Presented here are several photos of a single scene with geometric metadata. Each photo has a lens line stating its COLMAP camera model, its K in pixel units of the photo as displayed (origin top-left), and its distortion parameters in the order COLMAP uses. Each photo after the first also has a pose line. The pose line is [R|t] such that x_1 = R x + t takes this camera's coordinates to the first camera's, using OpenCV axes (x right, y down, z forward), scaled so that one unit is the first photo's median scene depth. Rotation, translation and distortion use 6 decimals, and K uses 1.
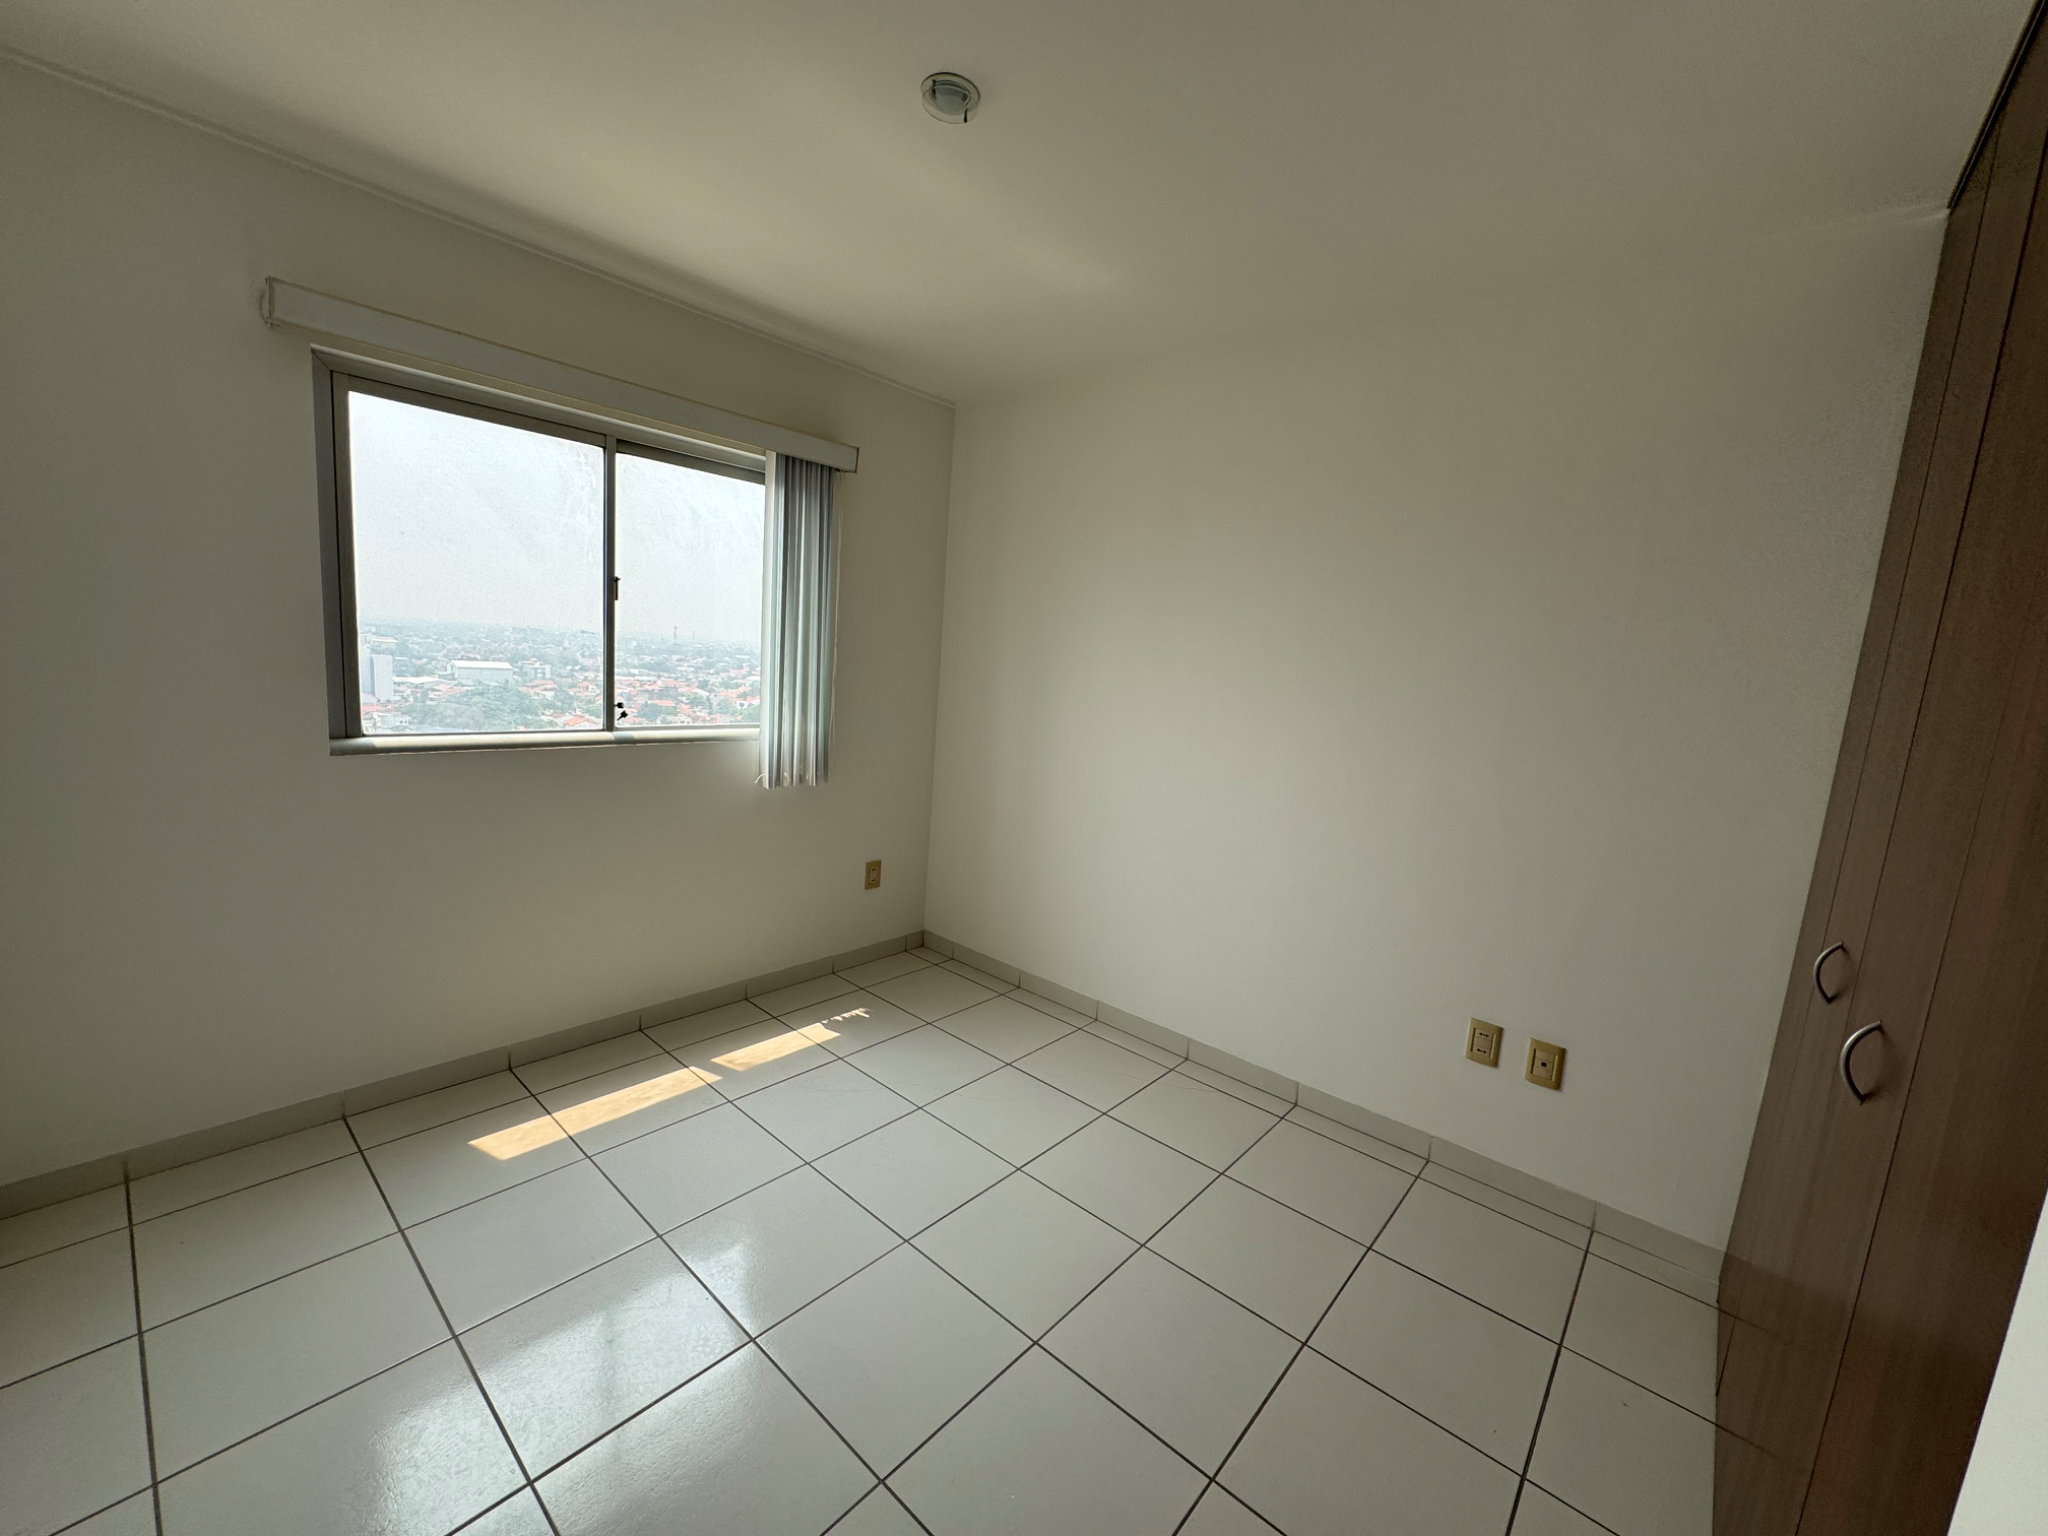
lens RADIAL K [[818.9, 0, 1018.7], [0, 818.9, 764.3], [0, 0, 1]] dist [-0.000359, 0.000313]
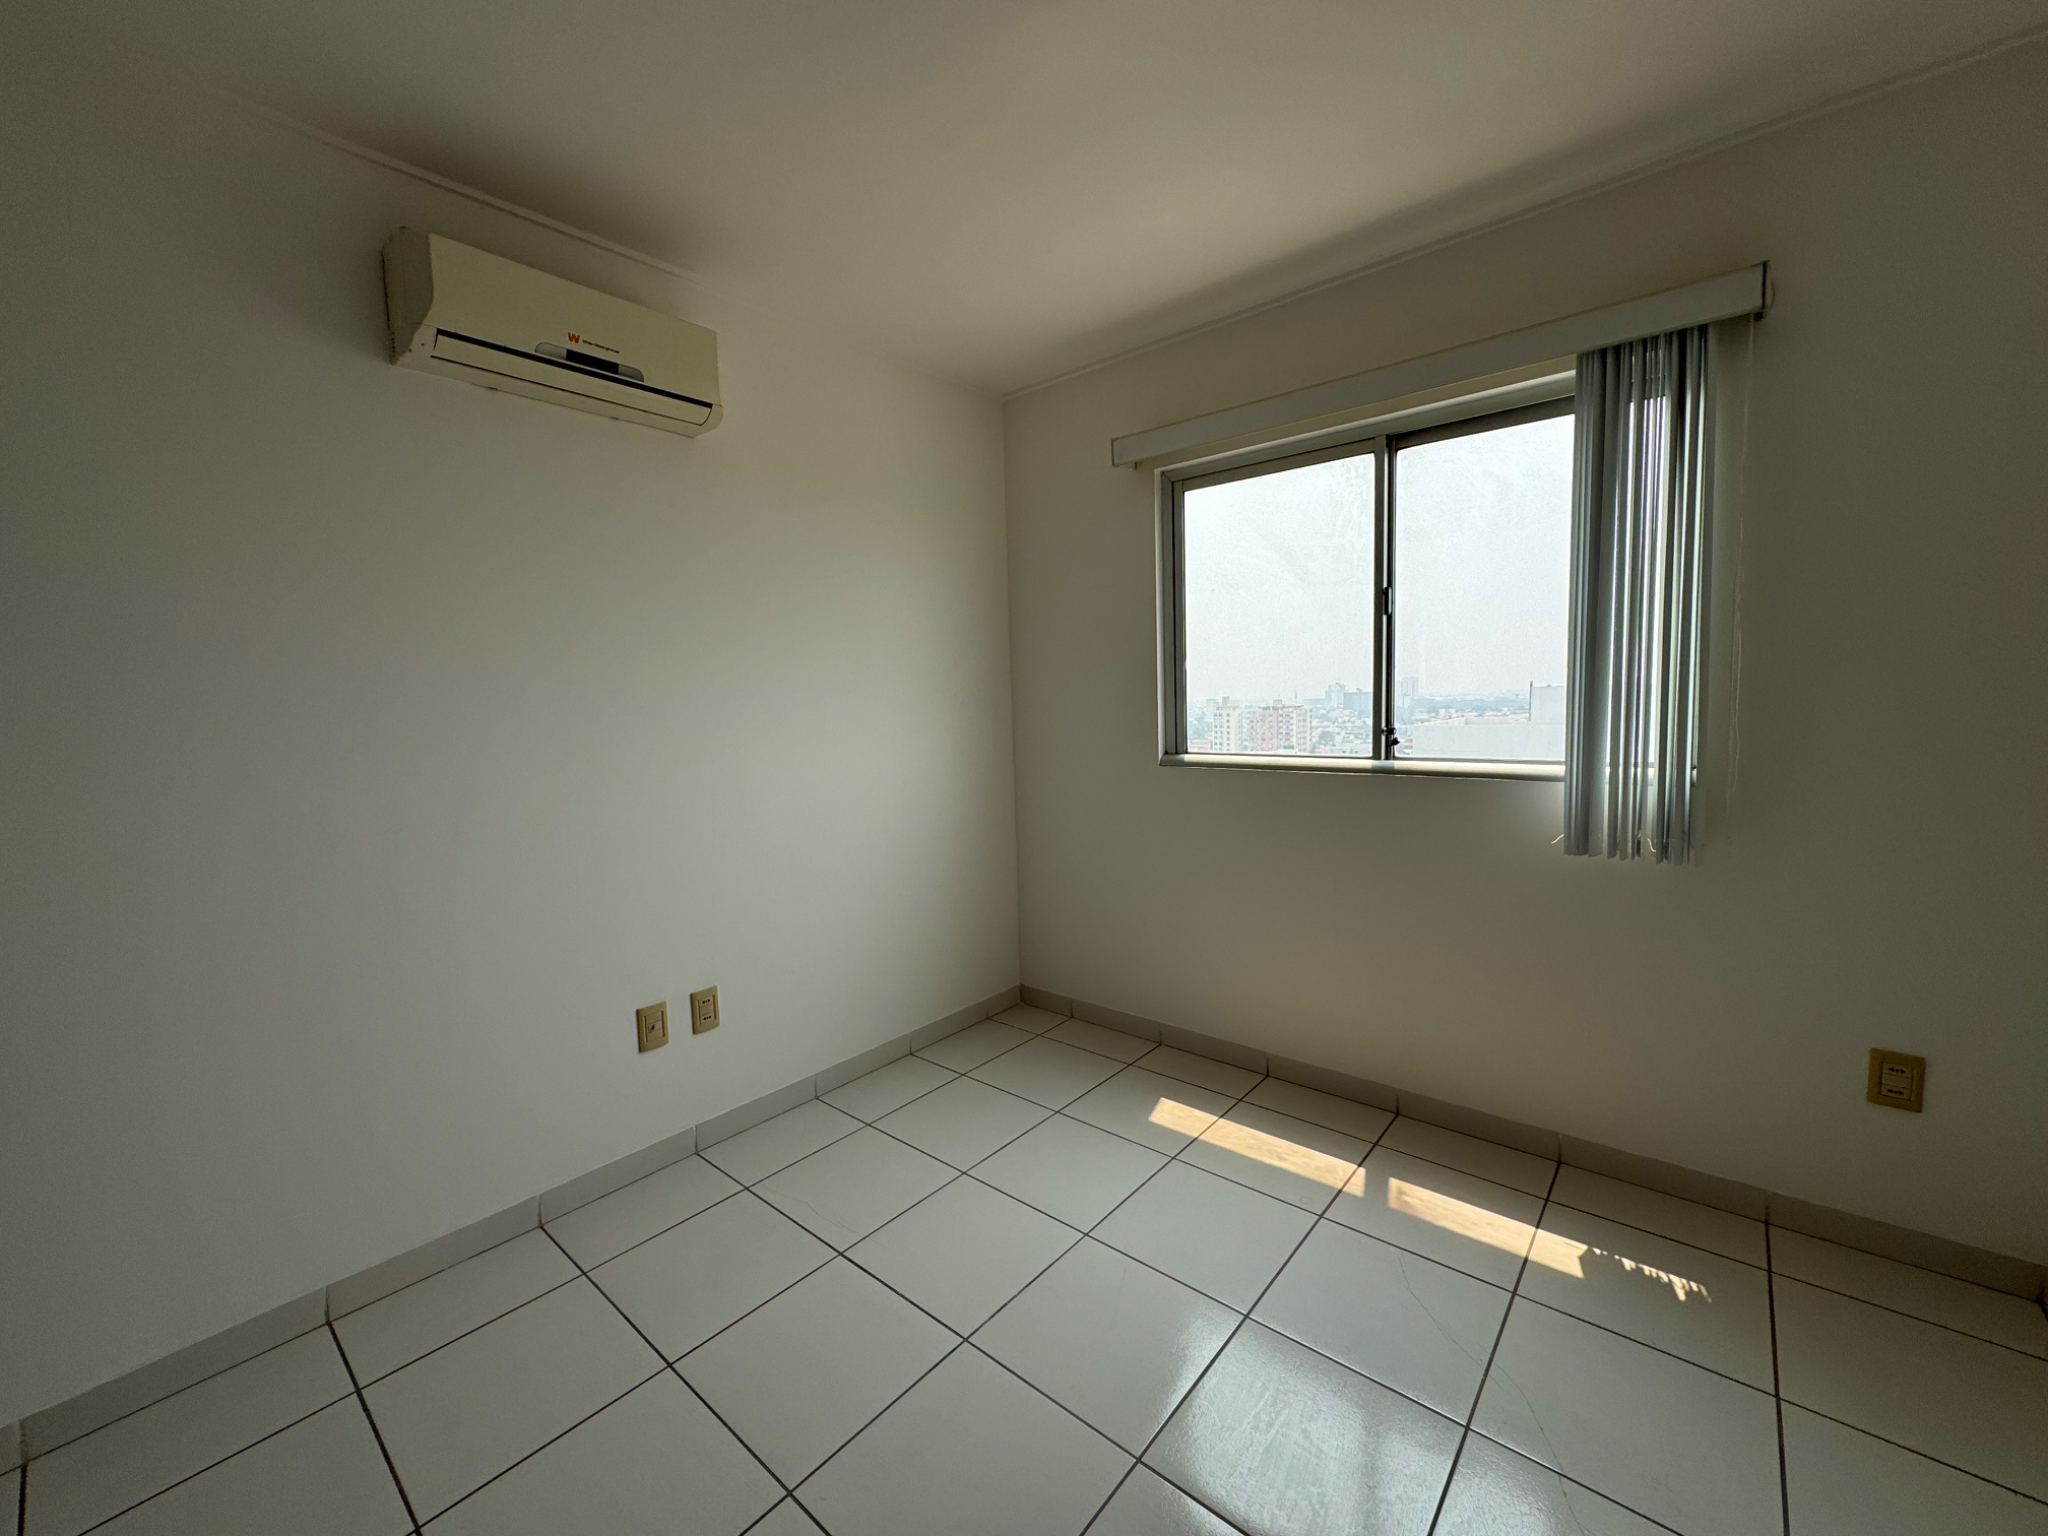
lens RADIAL K [[818.9, 0, 1005.9], [0, 818.9, 765.7], [0, 0, 1]] dist [-0.000359, 0.000313]
pose [[-0.000001, 0.017819, -0.999841, 0.470318], [-0.104962, 0.994318, 0.017721, -0.007878], [0.994476, 0.104945, 0.001870, 0.691361]]
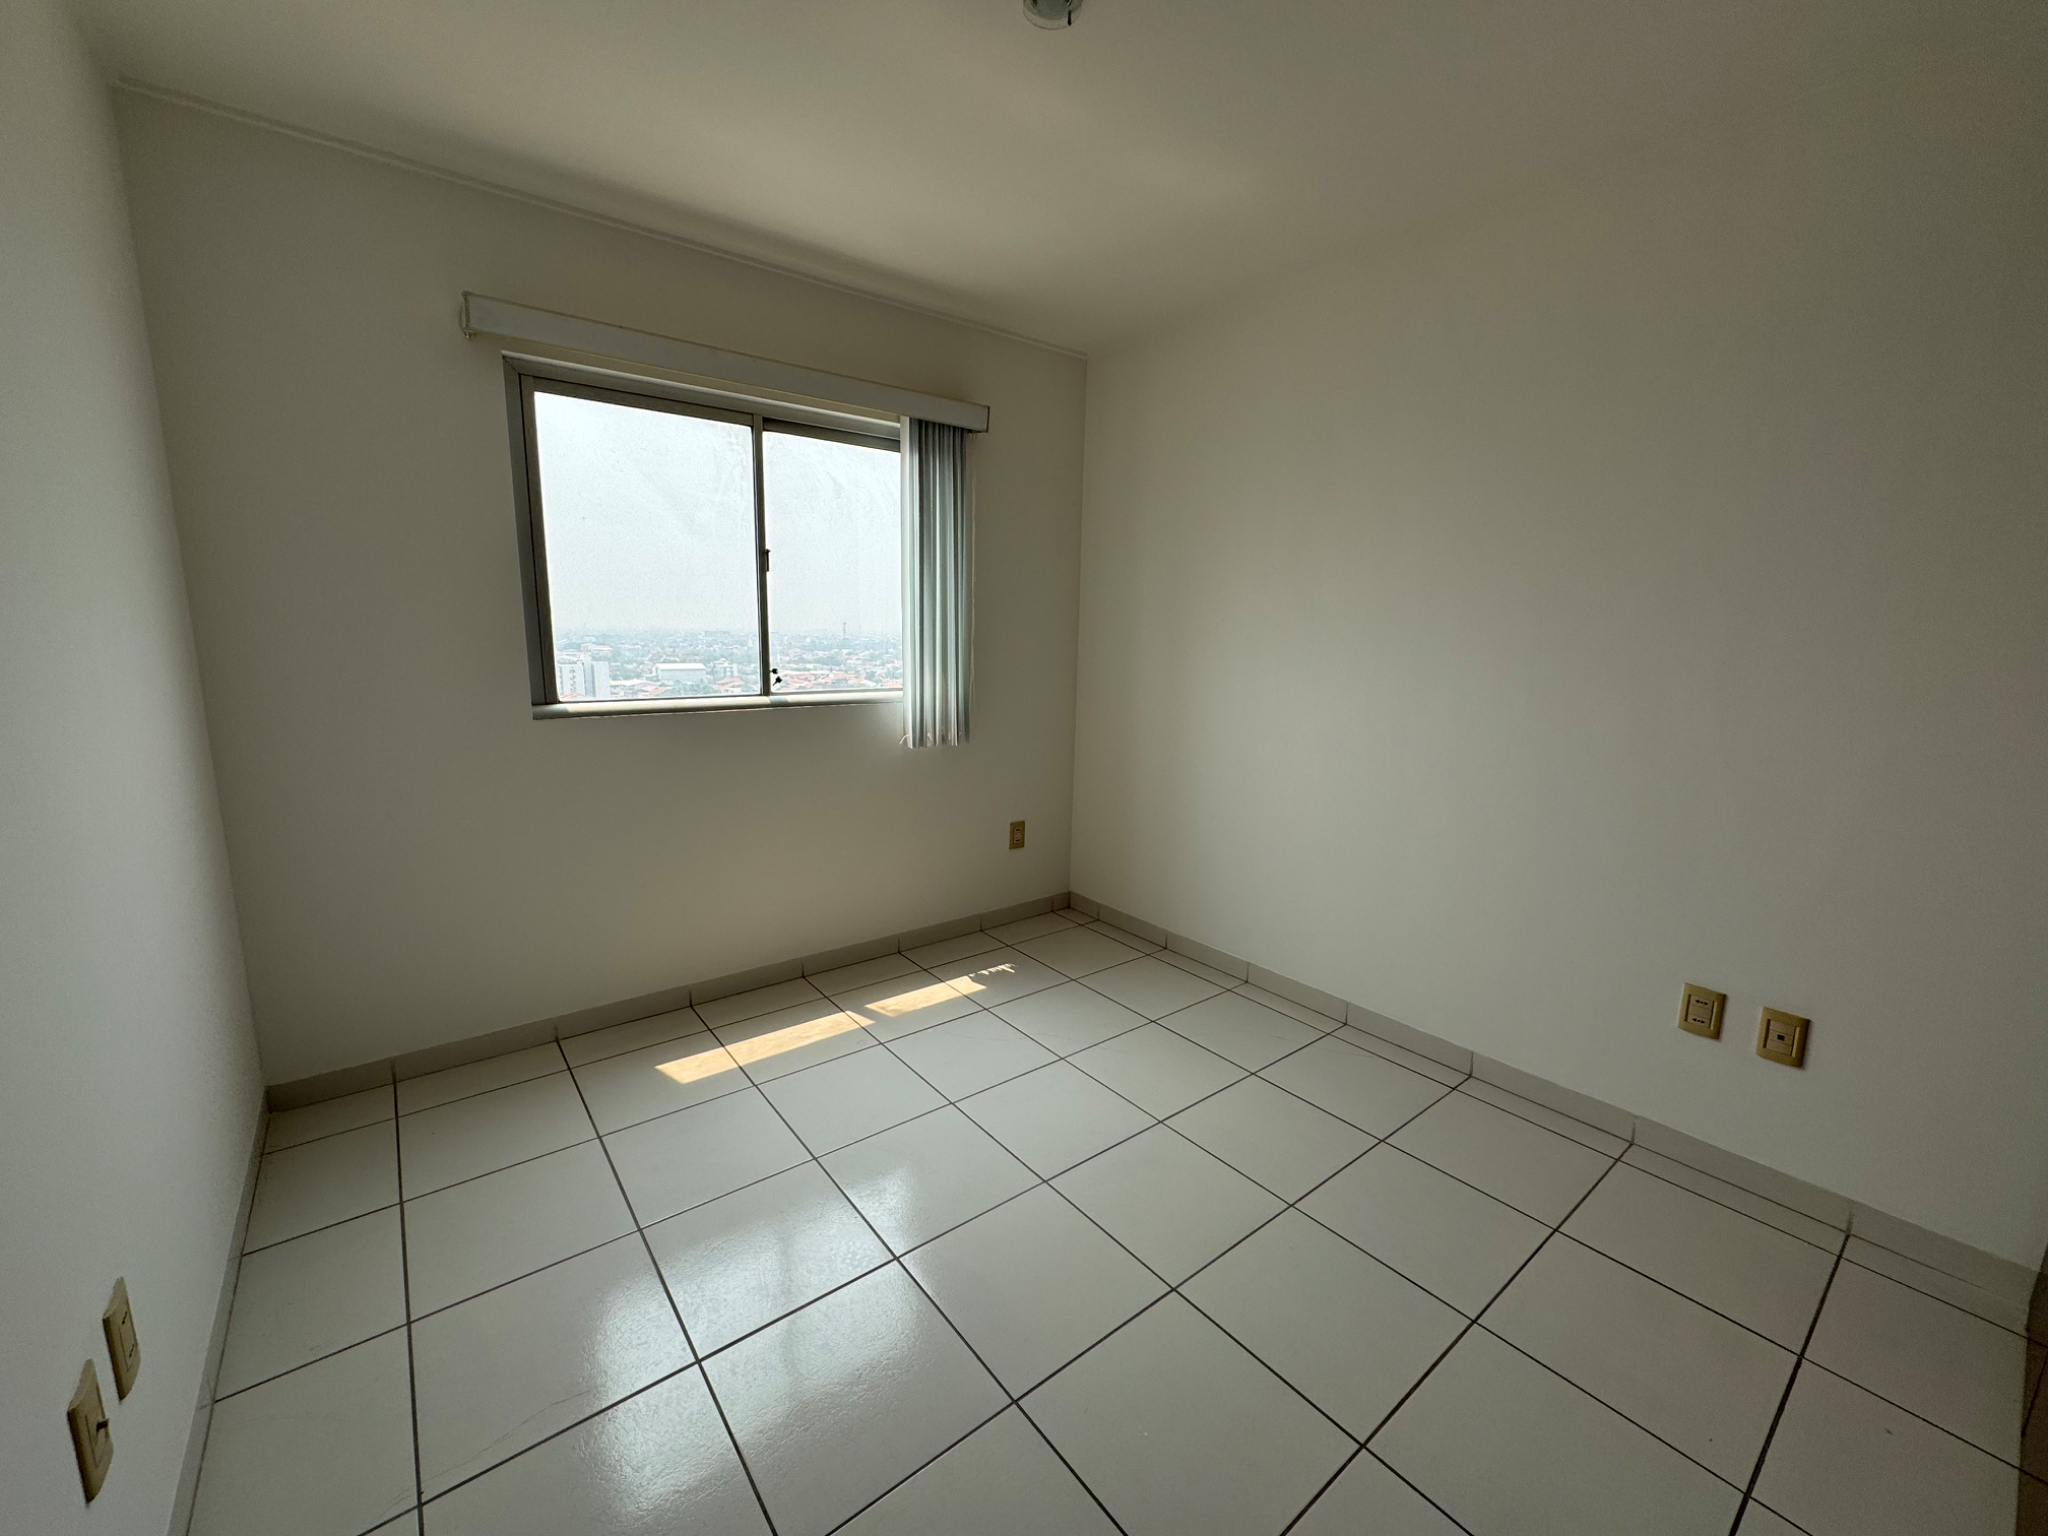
lens RADIAL K [[818.9, 0, 1019.4], [0, 818.9, 764.7], [0, 0, 1]] dist [-0.000359, 0.000313]
pose [[0.981480, -0.020979, -0.190413, 0.028535], [0.025282, 0.999476, 0.020200, 0.041909], [0.189890, -0.024640, 0.981496, 0.016999]]
